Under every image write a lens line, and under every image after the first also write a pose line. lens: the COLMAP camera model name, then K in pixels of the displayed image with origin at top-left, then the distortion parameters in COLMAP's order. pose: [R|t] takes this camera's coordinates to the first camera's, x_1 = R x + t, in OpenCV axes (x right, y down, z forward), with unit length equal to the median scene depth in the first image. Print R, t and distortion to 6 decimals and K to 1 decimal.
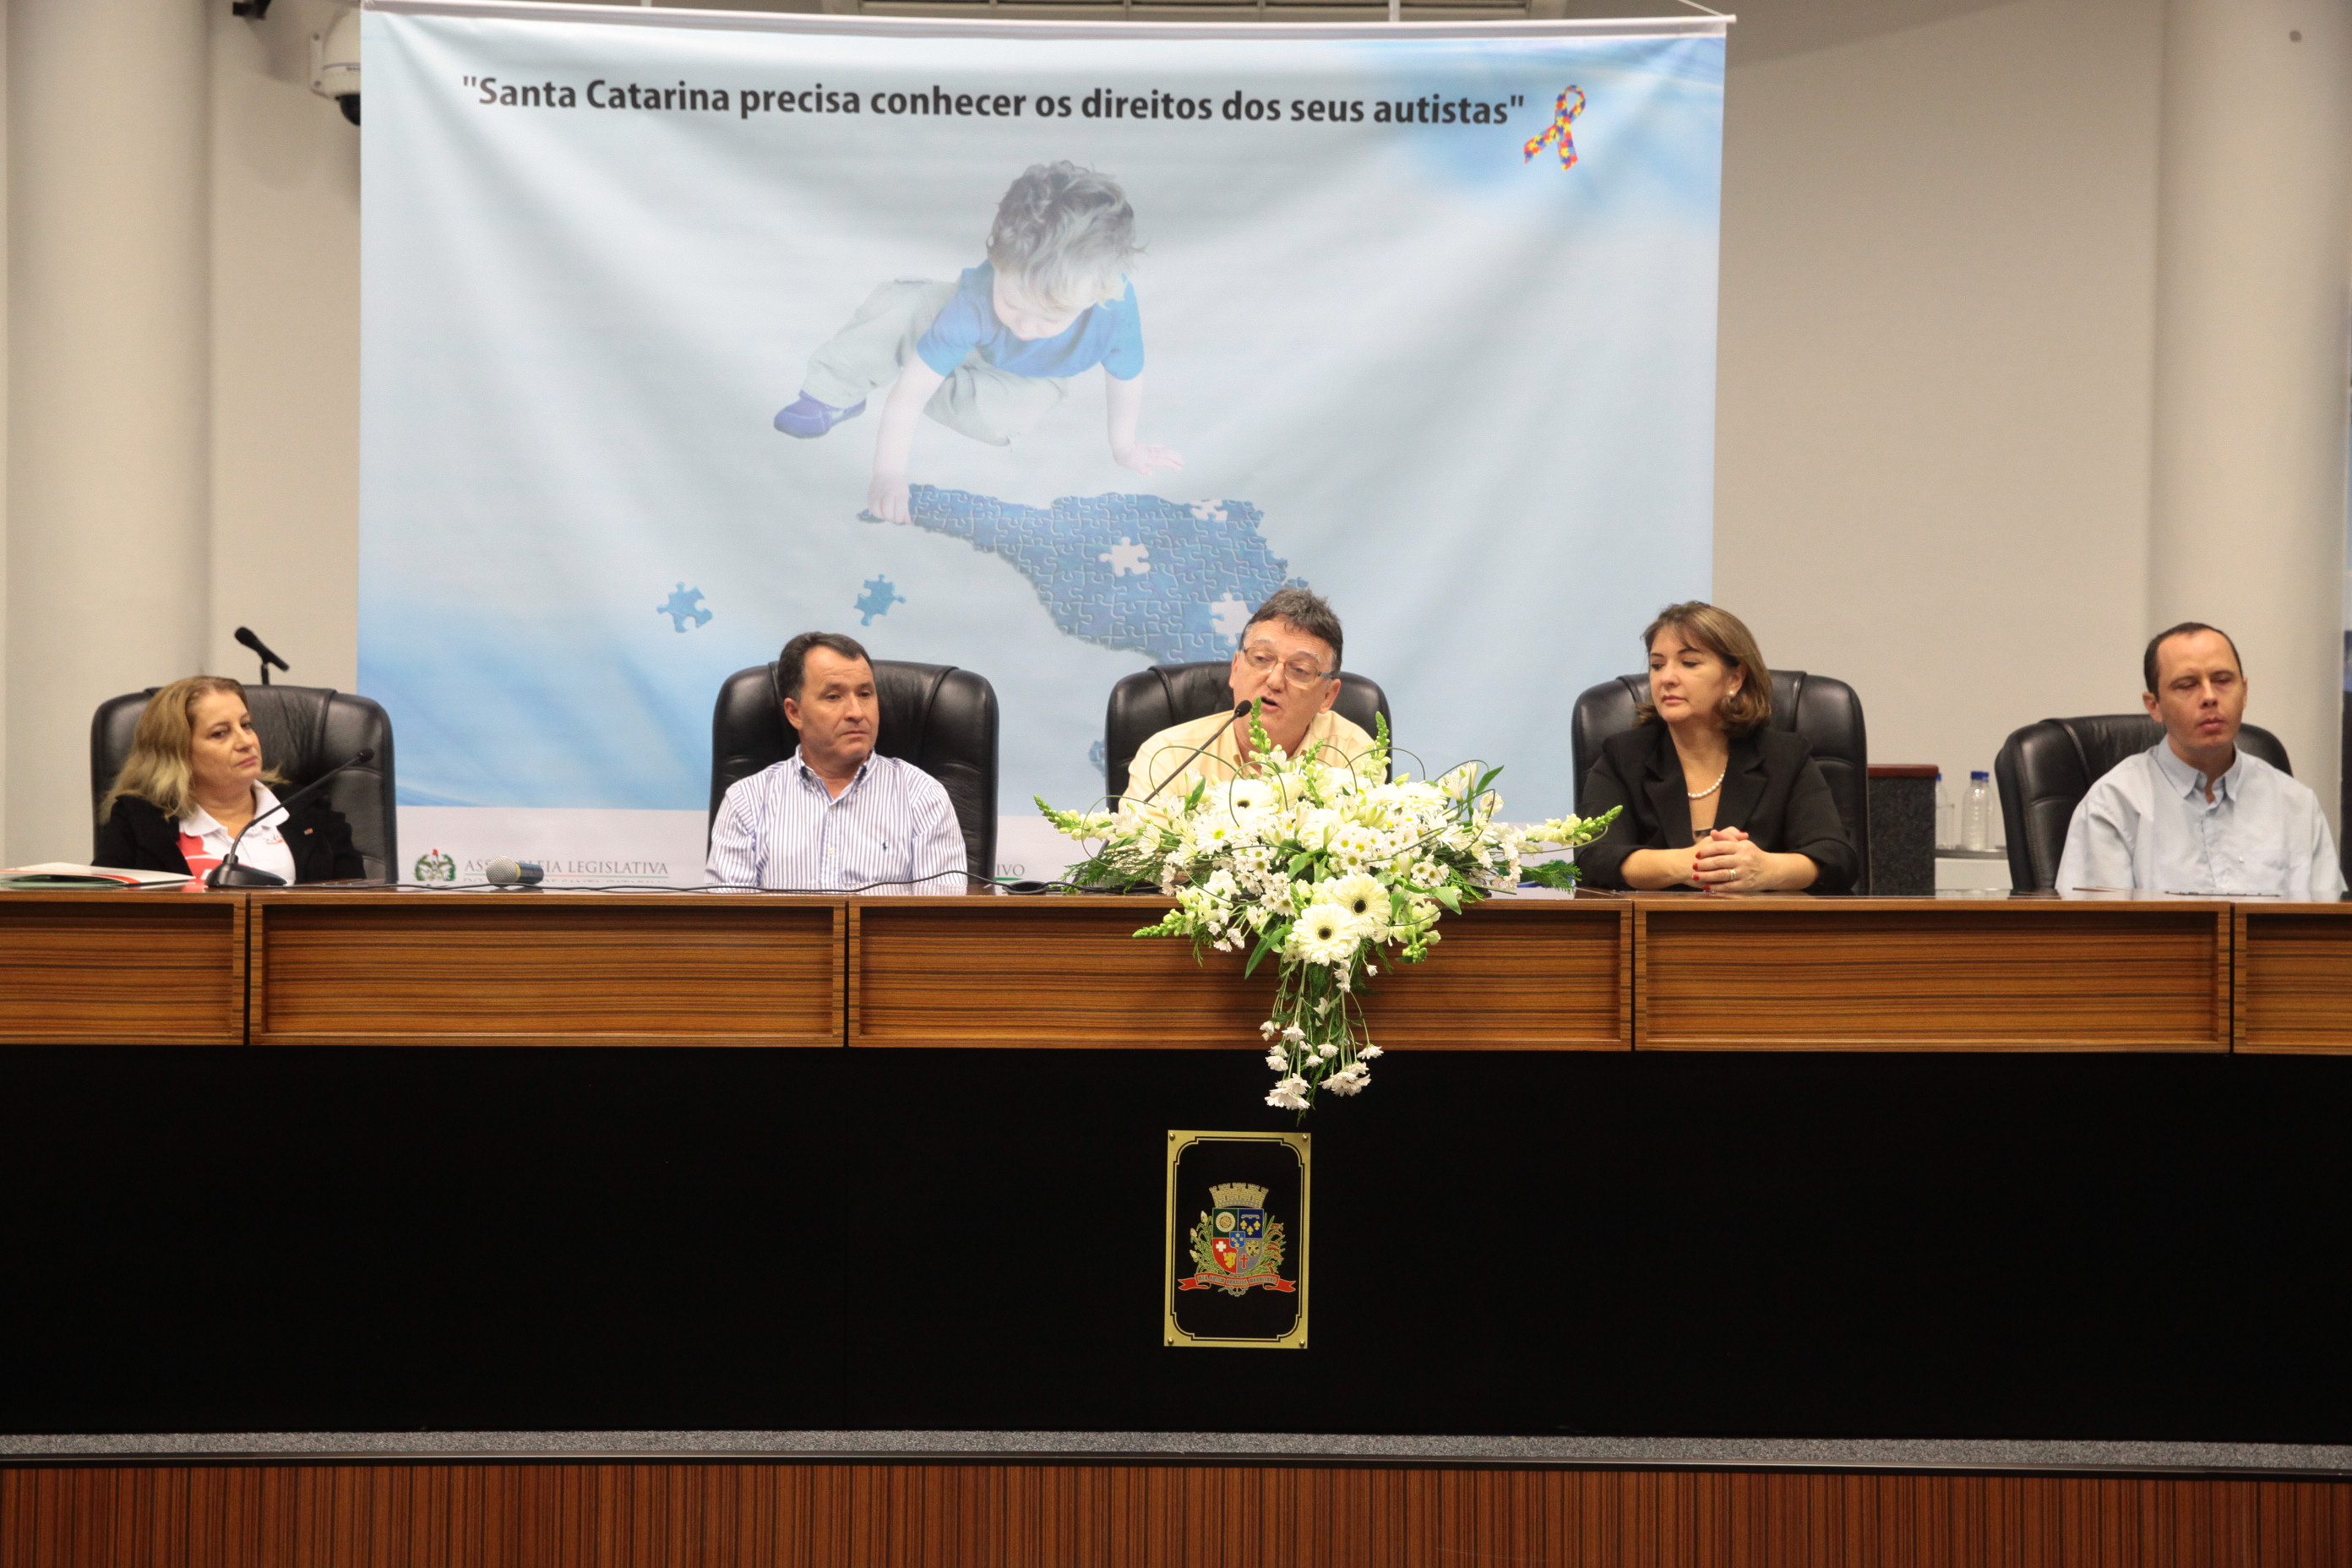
lens RADIAL K [[3377.5, 0, 1146.2], [0, 3377.5, 790.0], [0, 0, 1]] dist [0.130258, 0.073082]
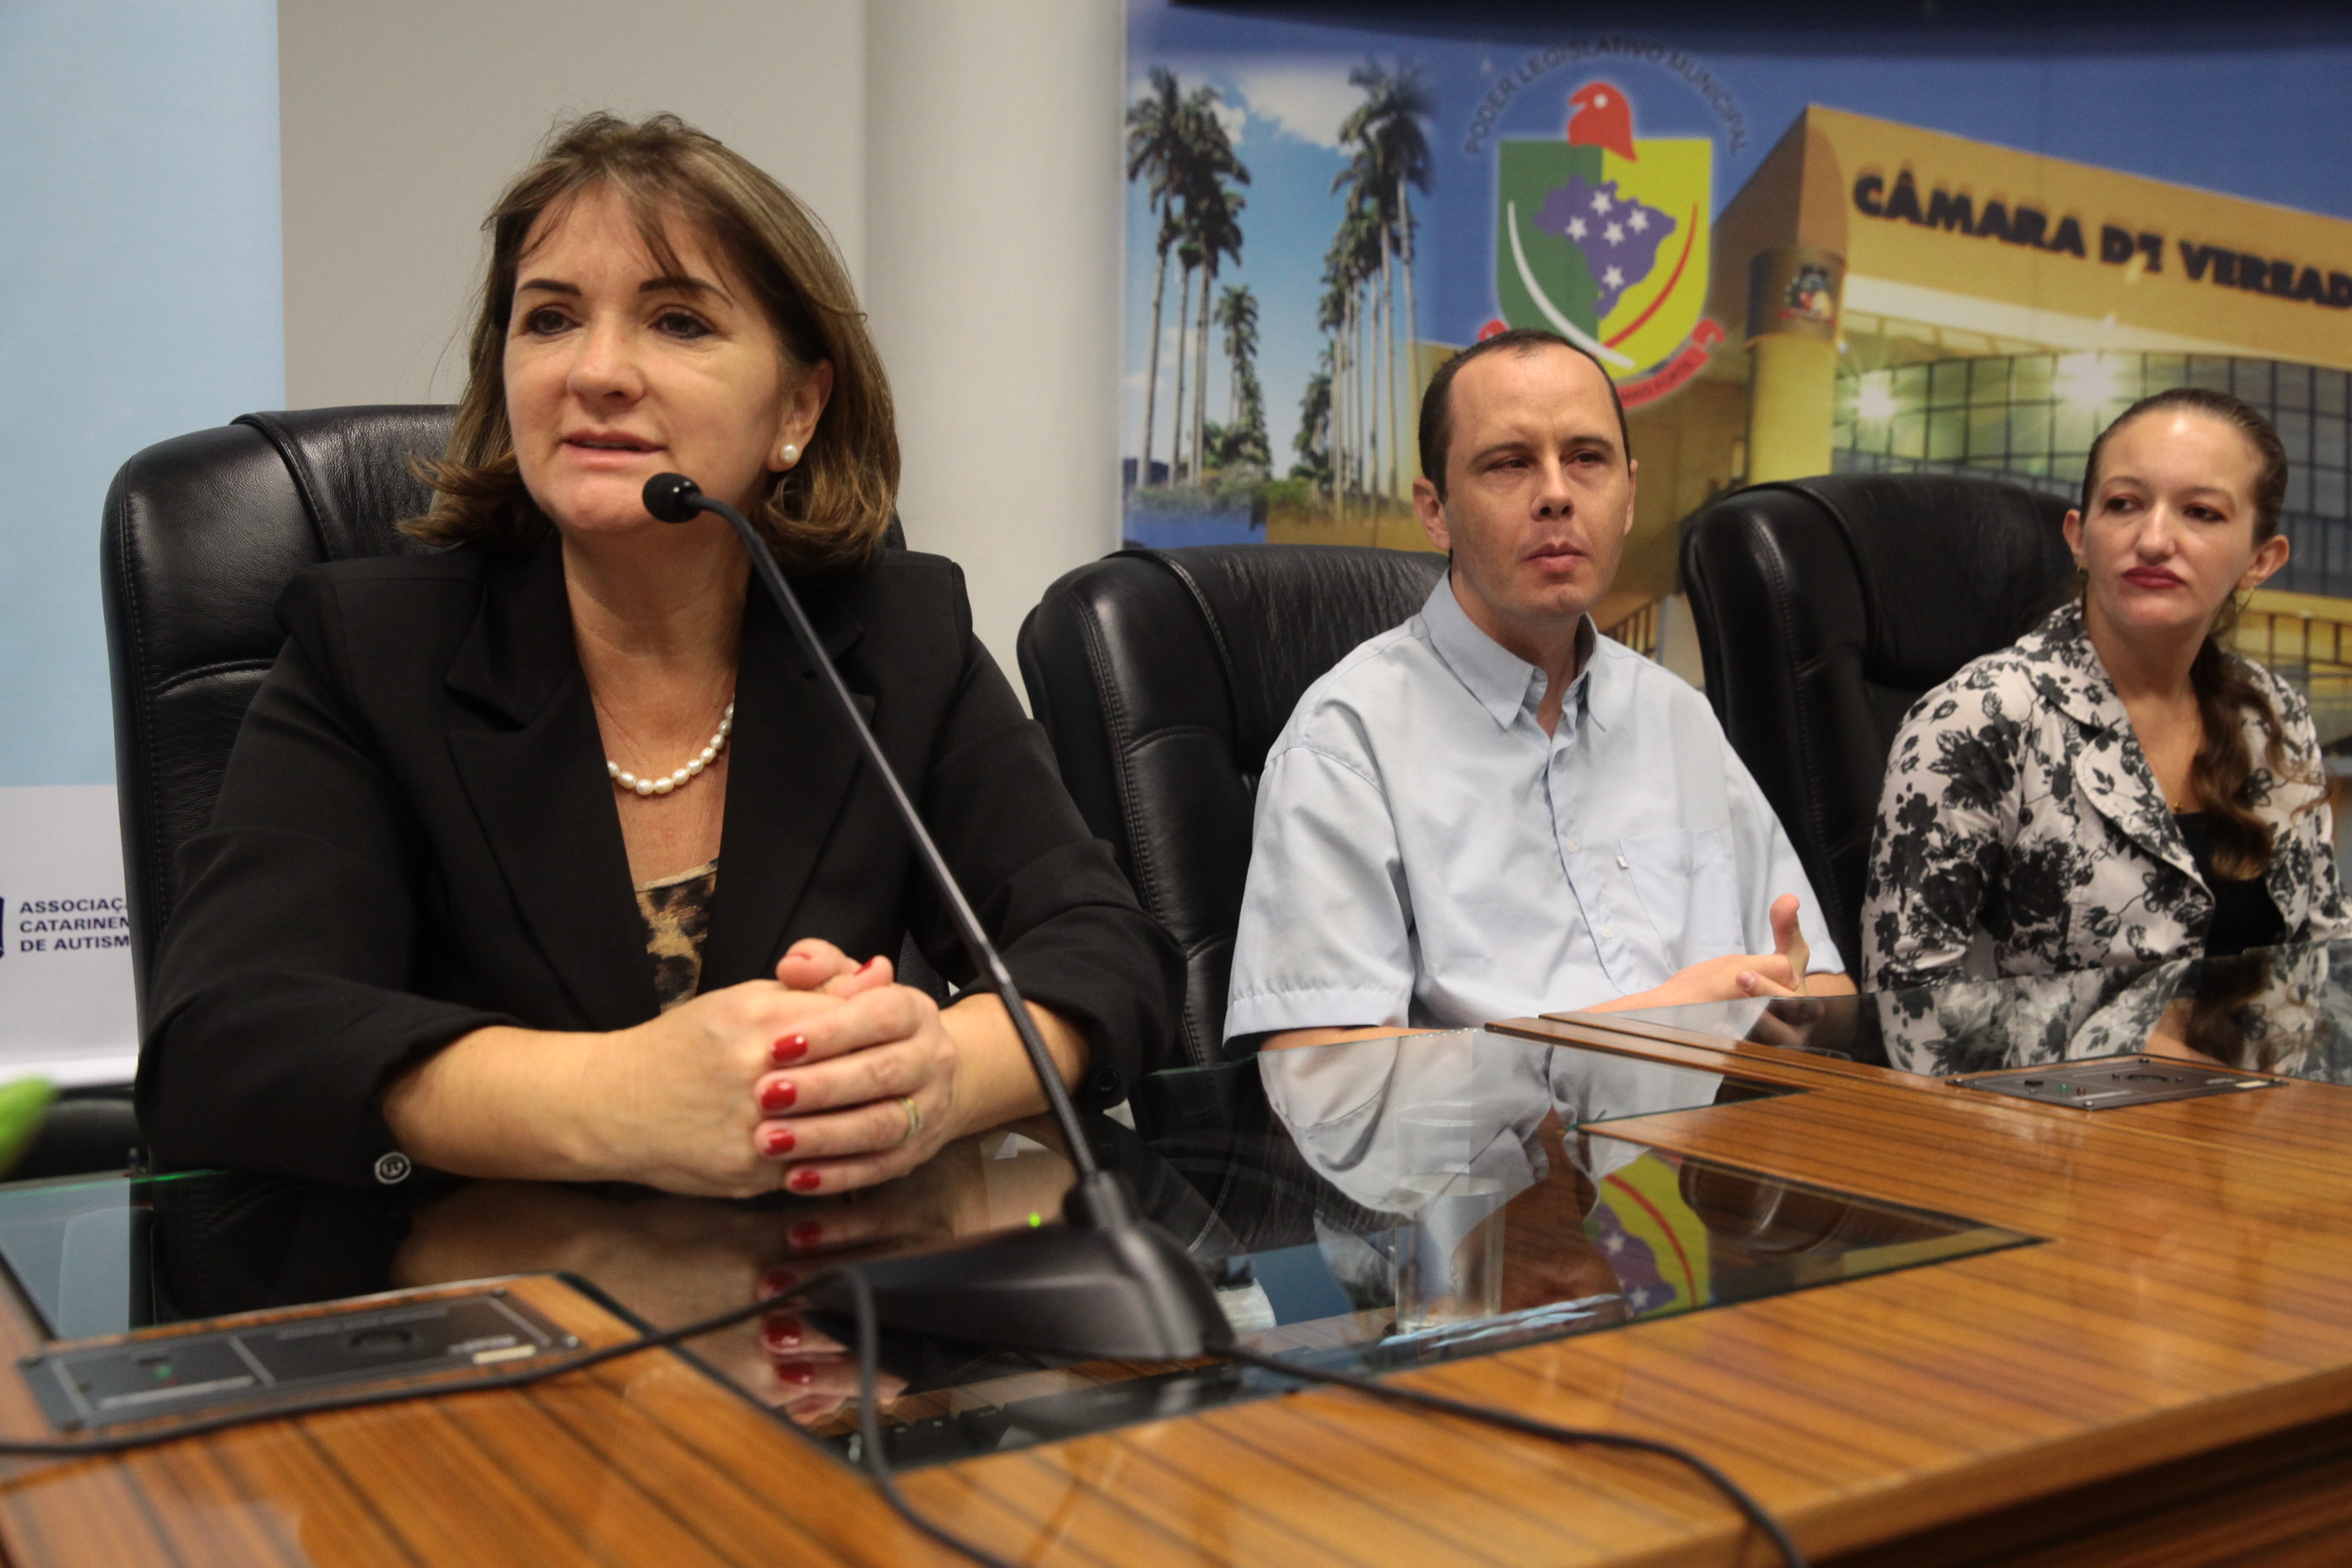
lens RADIAL K [[2434.0, 0, 1176.0], [0, 2434.0, 784.0], [0, 0, 1]] dist [-0.014208, 0.110344]
pose [[0.844573, -0.035259, 0.534278, 0.110985], [0.005412, 0.998341, 0.057330, -0.009187], [-0.535412, -0.045528, 0.843363, 0.811633]]
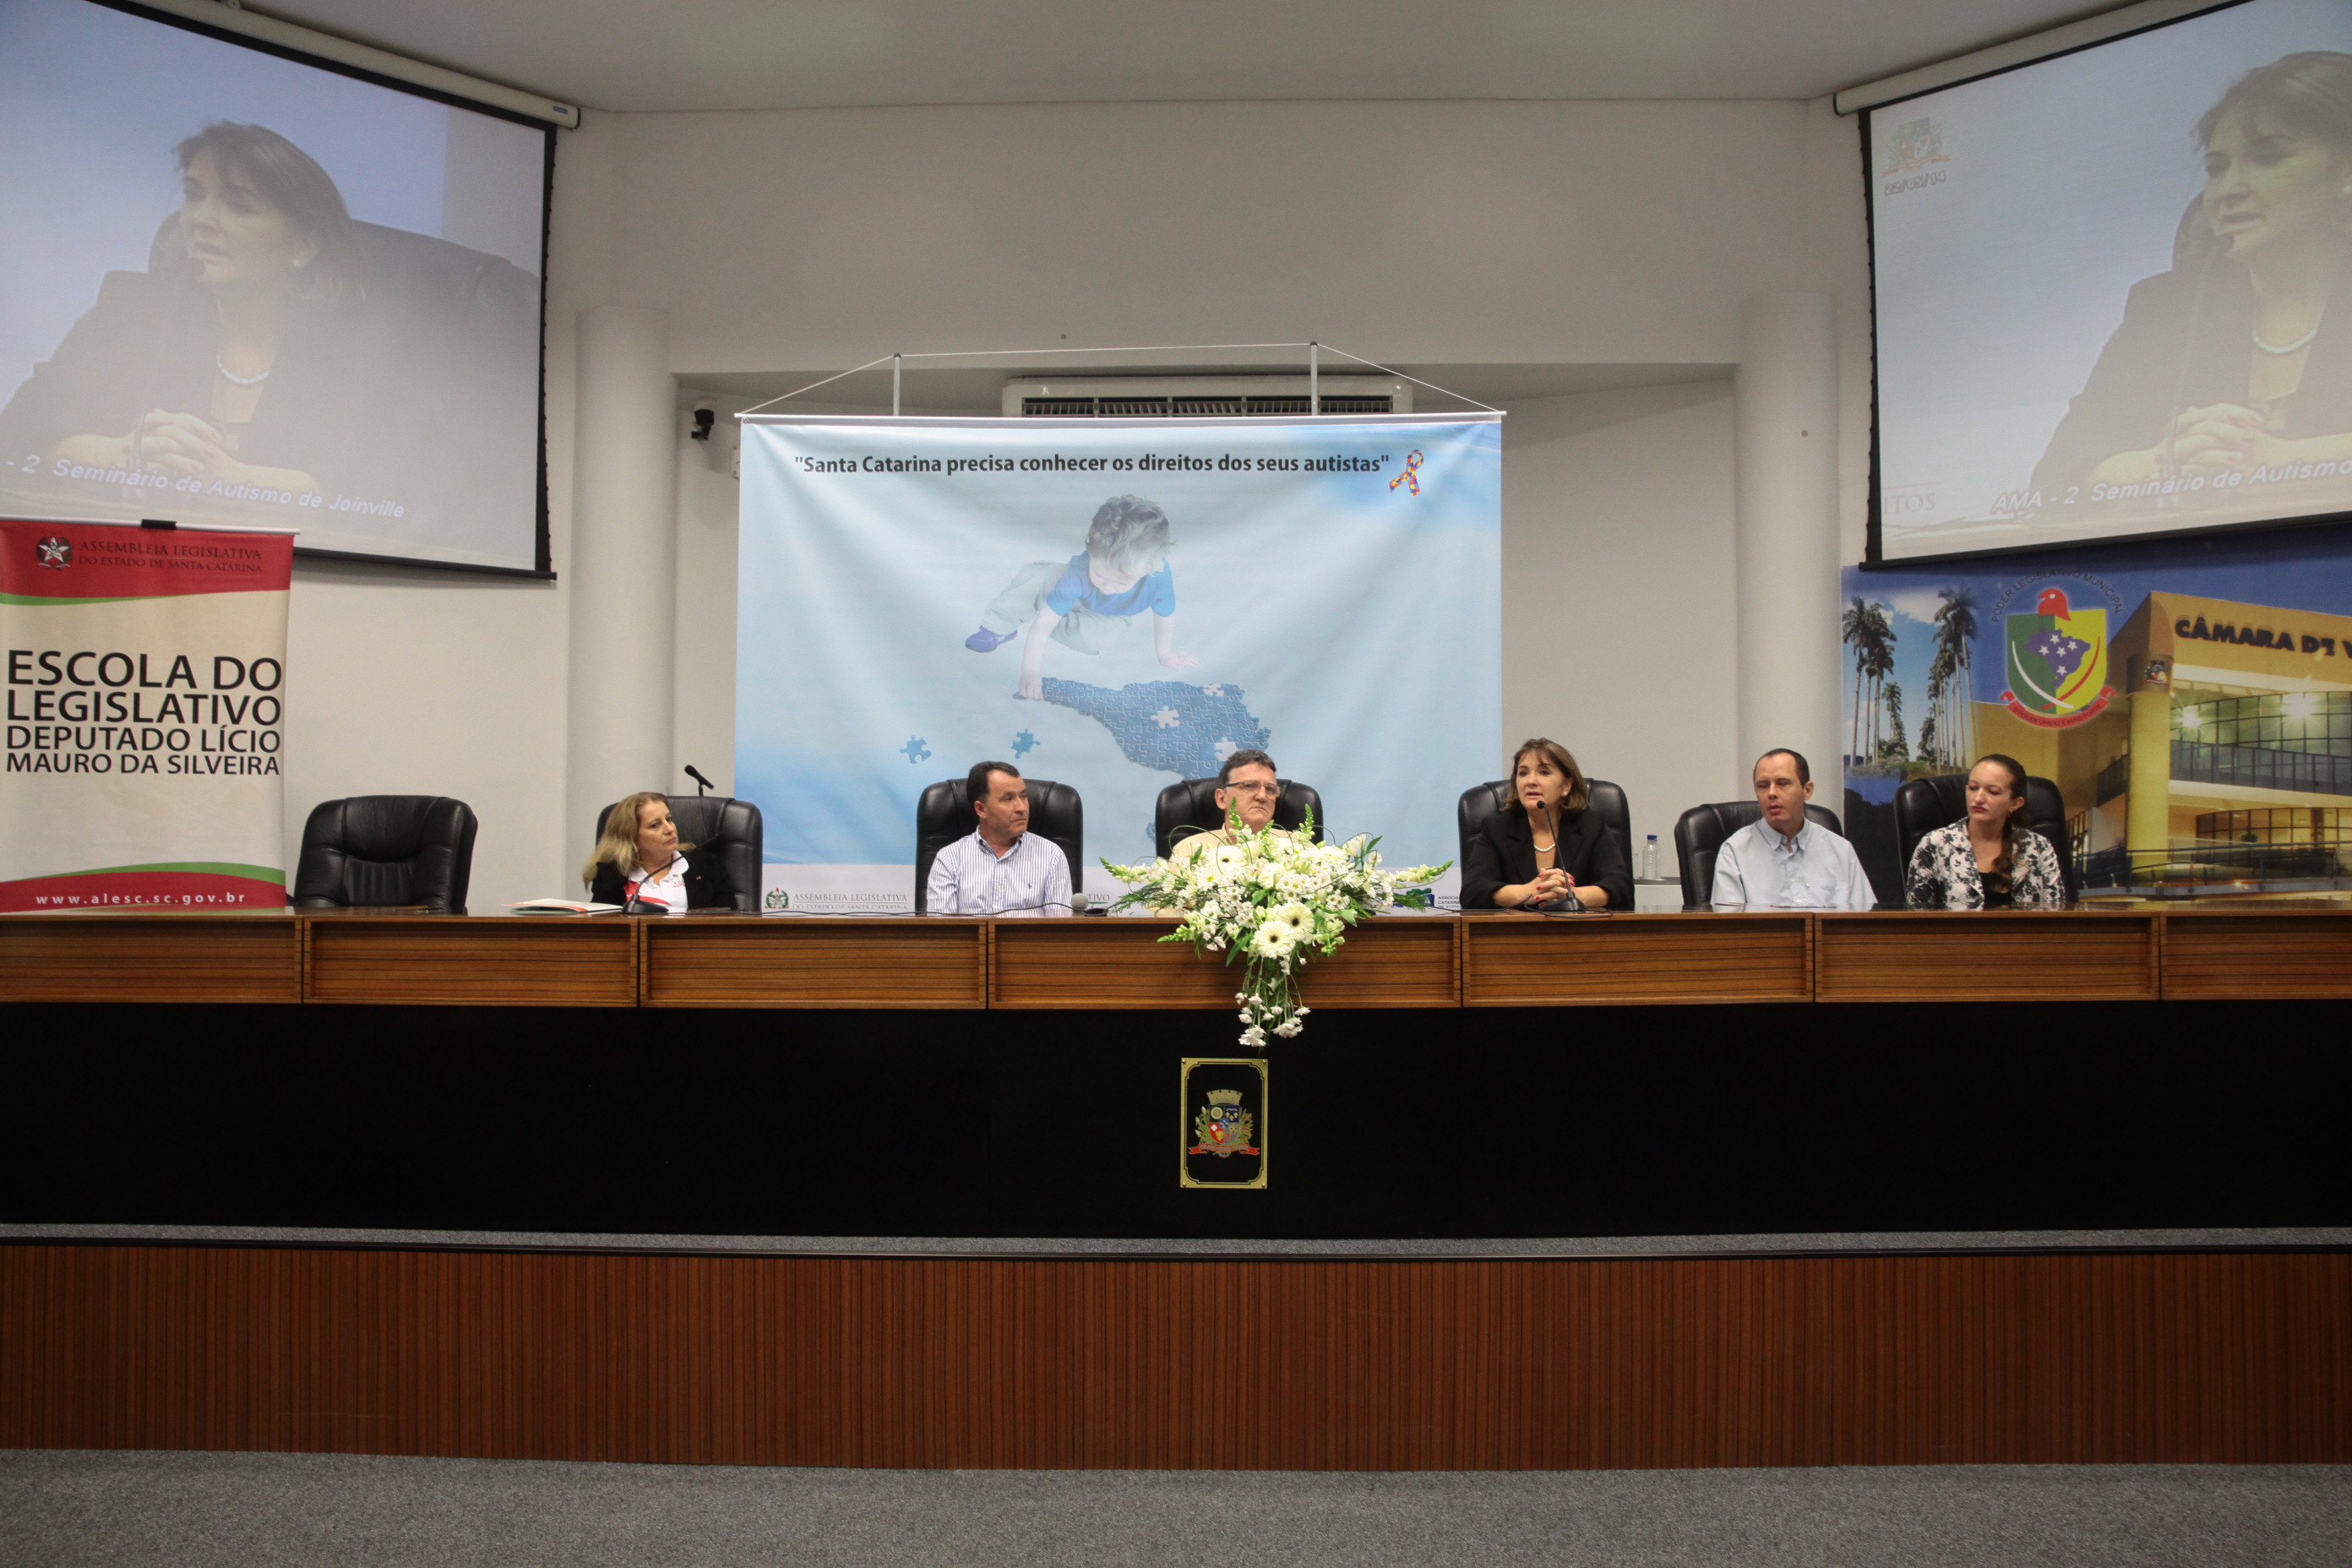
lens RADIAL K [[1638.5, 0, 1176.0], [0, 1638.5, 784.0], [0, 0, 1]] dist [-0.087947, 0.065905]
pose [[0.999585, -0.010815, -0.026695, 0.026025], [0.009795, 0.999229, -0.038032, -0.002917], [0.027086, 0.037755, 0.998920, 0.191998]]
